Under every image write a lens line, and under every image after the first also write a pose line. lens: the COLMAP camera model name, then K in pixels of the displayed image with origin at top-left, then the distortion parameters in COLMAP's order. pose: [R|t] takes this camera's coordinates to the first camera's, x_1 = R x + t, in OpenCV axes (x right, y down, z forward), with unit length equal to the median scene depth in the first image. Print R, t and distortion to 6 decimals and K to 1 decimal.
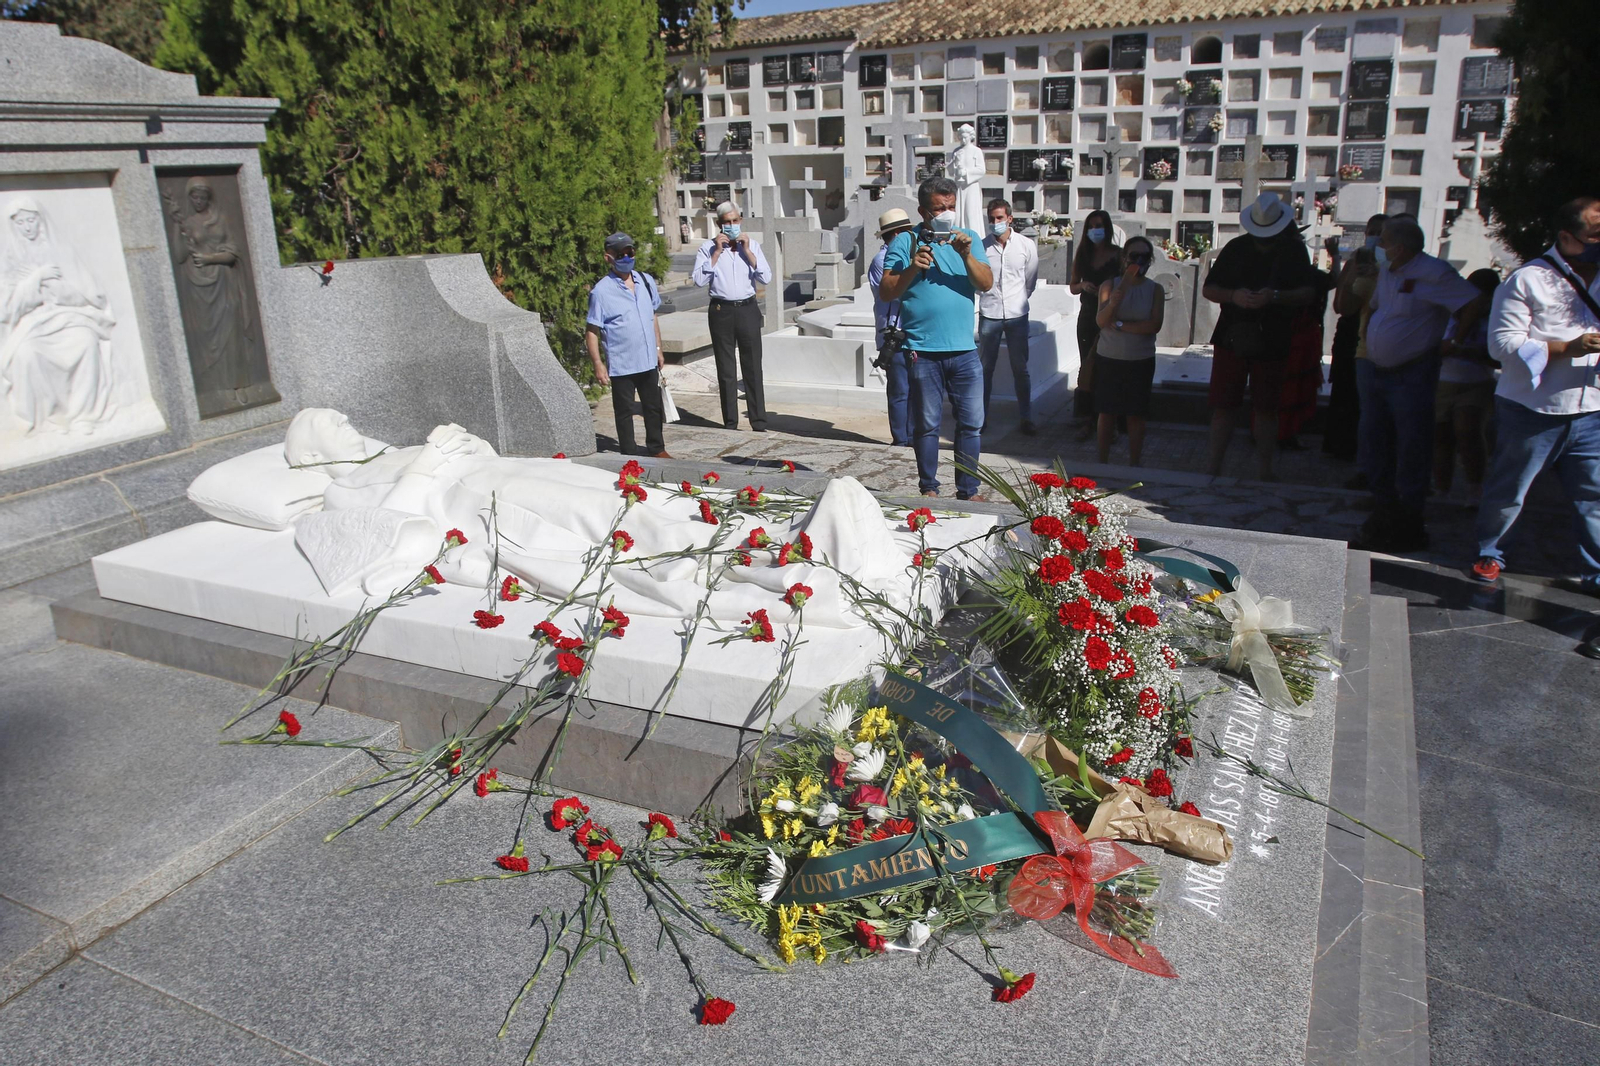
lens RADIAL K [[1168.5, 0, 794.7], [0, 1168.5, 532.1], [0, 0, 1]] dist [-0.092184, 0.052254]
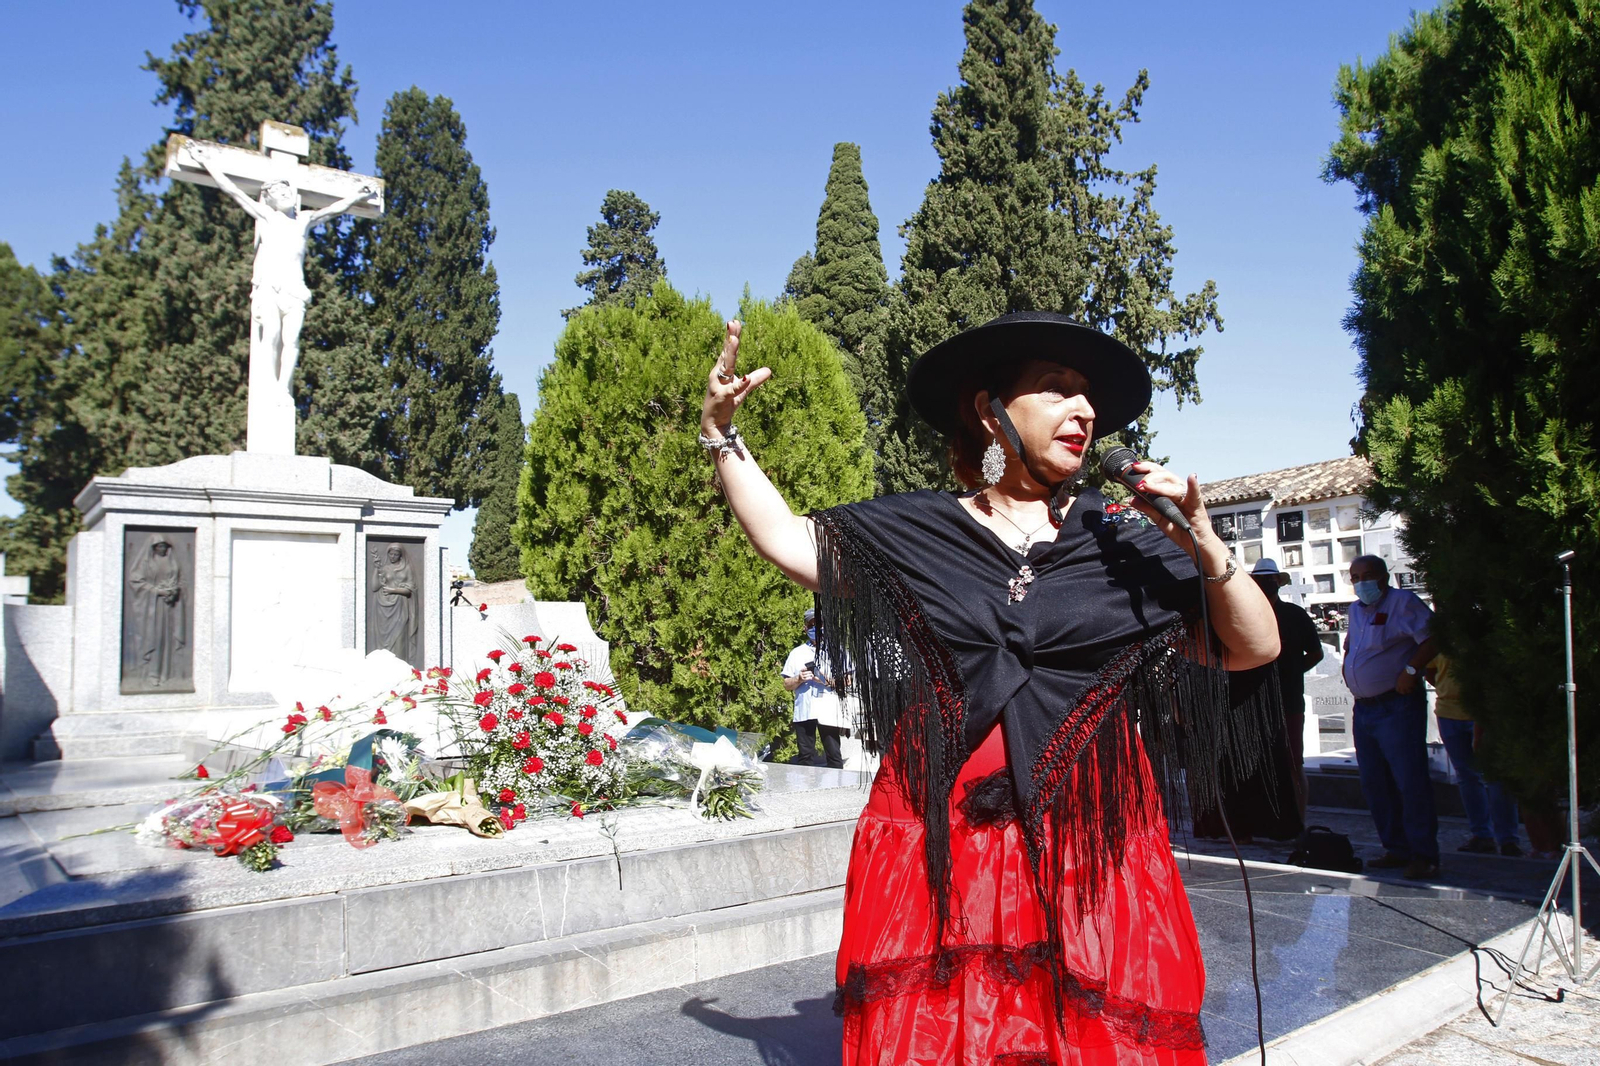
lens RADIAL K [[1168.5, 0, 794.7], [0, 1168.5, 532.1], [0, 0, 1]] dist [-0.092184, 0.052254]
pose [[0.900944, -0.042925, -0.431807, 0.136910], [-0.129943, 0.922745, -0.362846, 0.039475], [0.414023, 0.383014, 0.825763, -0.029673]]
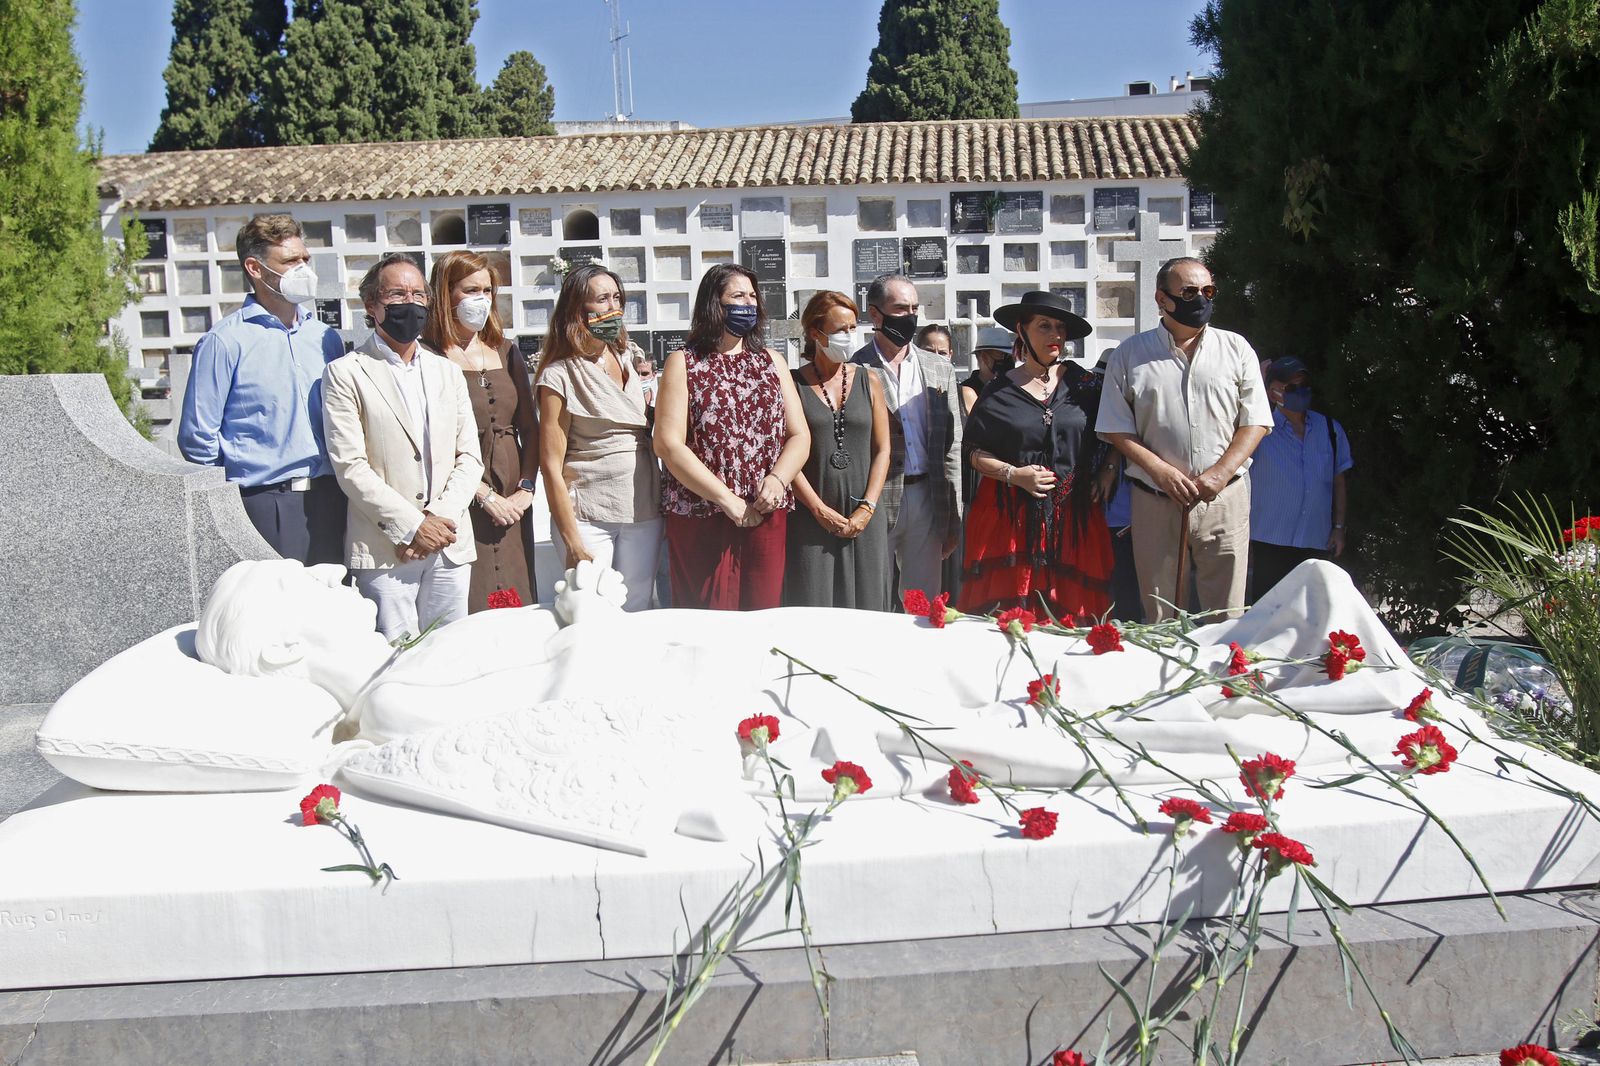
lens RADIAL K [[1466.4, 0, 794.4], [0, 1466.4, 548.1], [0, 0, 1]] dist [-0.092560, 0.095269]
pose [[0.854218, -0.057628, 0.516711, -0.083708], [0.156222, 0.976362, -0.149370, 0.003541], [-0.495889, 0.208316, 0.843029, 0.049038]]
